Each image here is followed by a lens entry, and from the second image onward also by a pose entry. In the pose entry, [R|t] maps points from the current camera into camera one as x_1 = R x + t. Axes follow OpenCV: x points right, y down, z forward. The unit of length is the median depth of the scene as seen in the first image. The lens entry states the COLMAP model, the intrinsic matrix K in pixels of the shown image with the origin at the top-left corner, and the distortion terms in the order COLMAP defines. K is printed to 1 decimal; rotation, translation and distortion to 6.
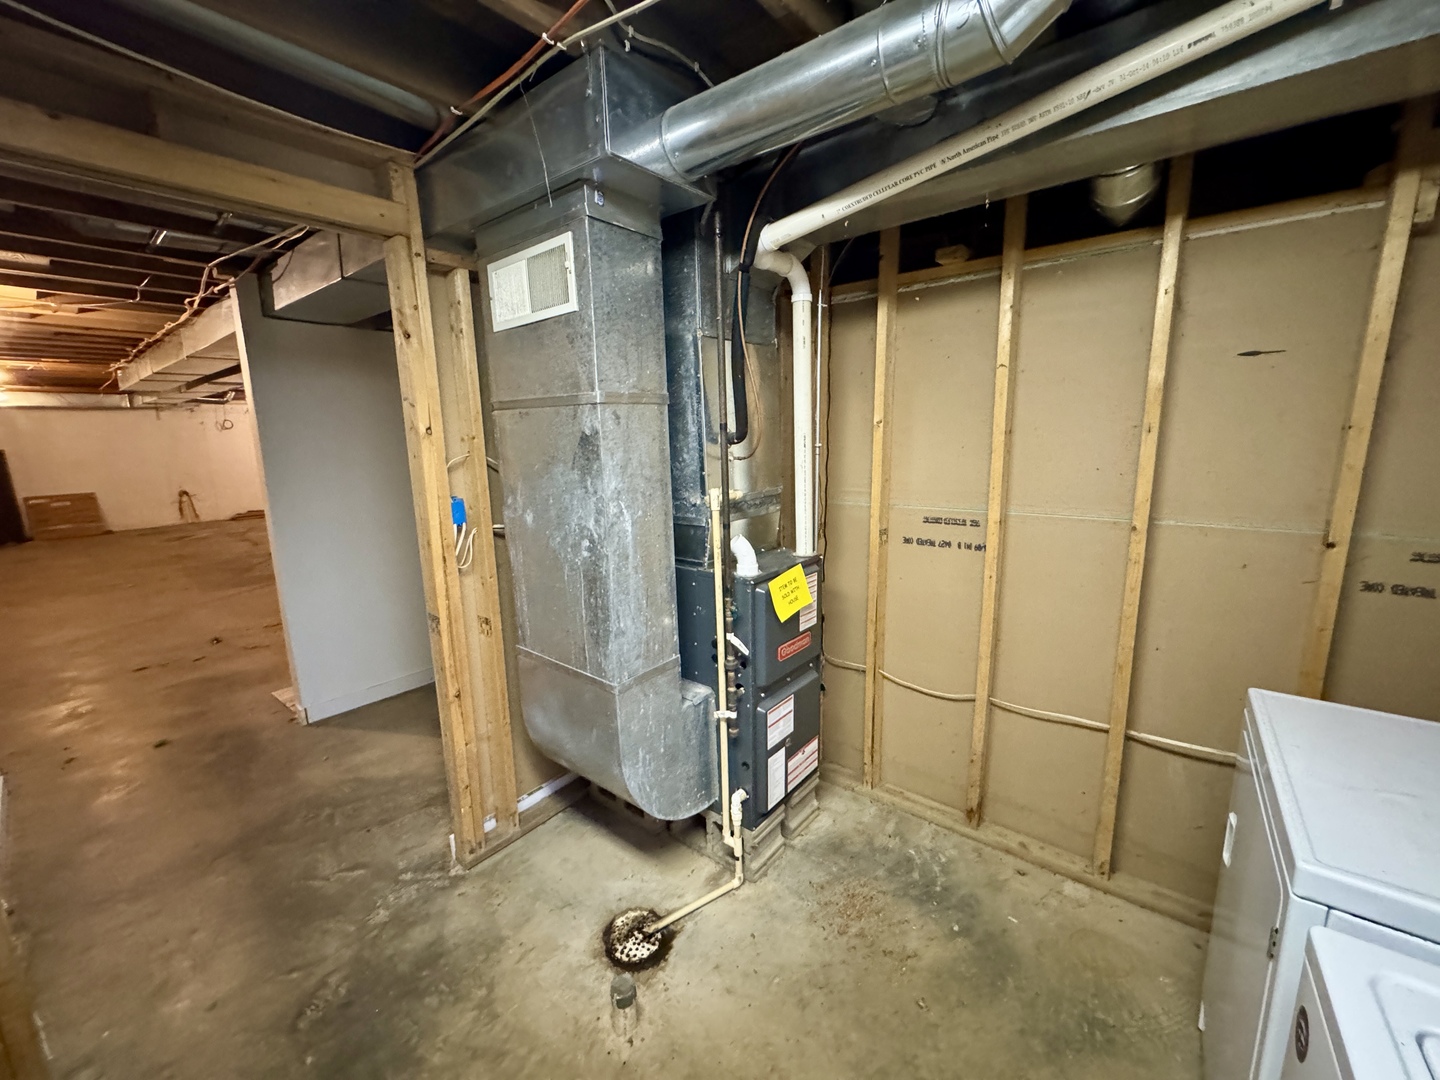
lens RADIAL K [[573.1, 0, 722.7], [0, 573.1, 536.7], [0, 0, 1]] dist [-0.003437, 0.000650]
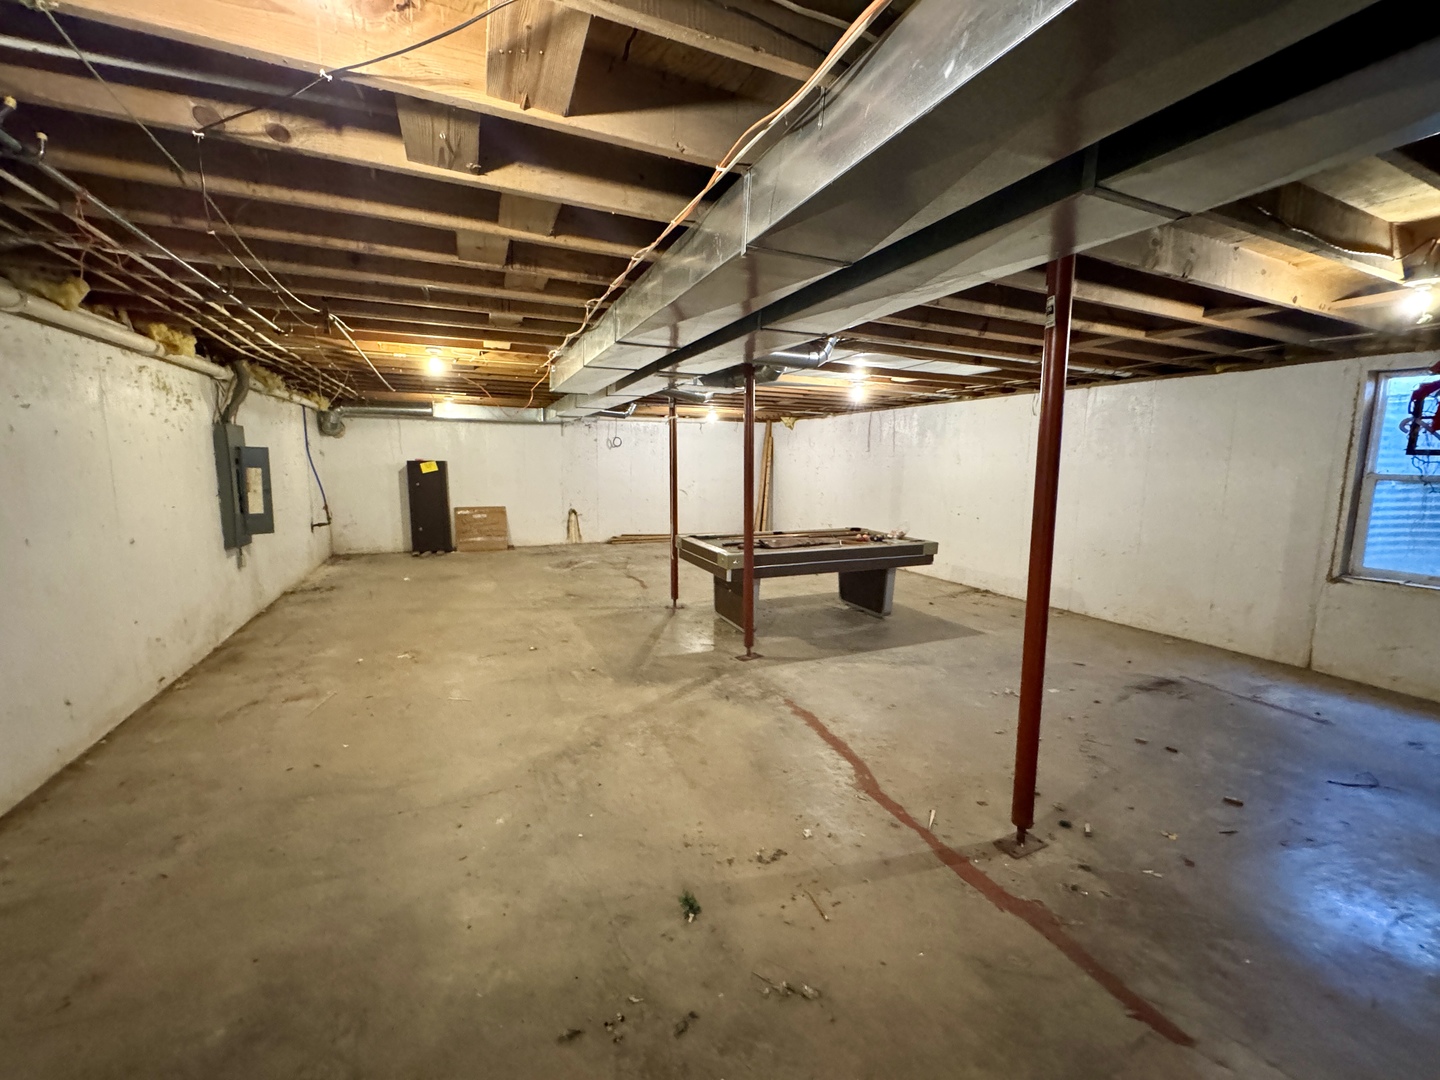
lens RADIAL K [[573.1, 0, 714.0], [0, 573.1, 536.4], [0, 0, 1]] dist [-0.003437, 0.000650]
pose [[0.888381, 0.092527, -0.449687, -0.318873], [-0.116510, 0.992852, -0.025884, -0.040560], [0.444078, 0.075388, 0.892811, 0.270538]]
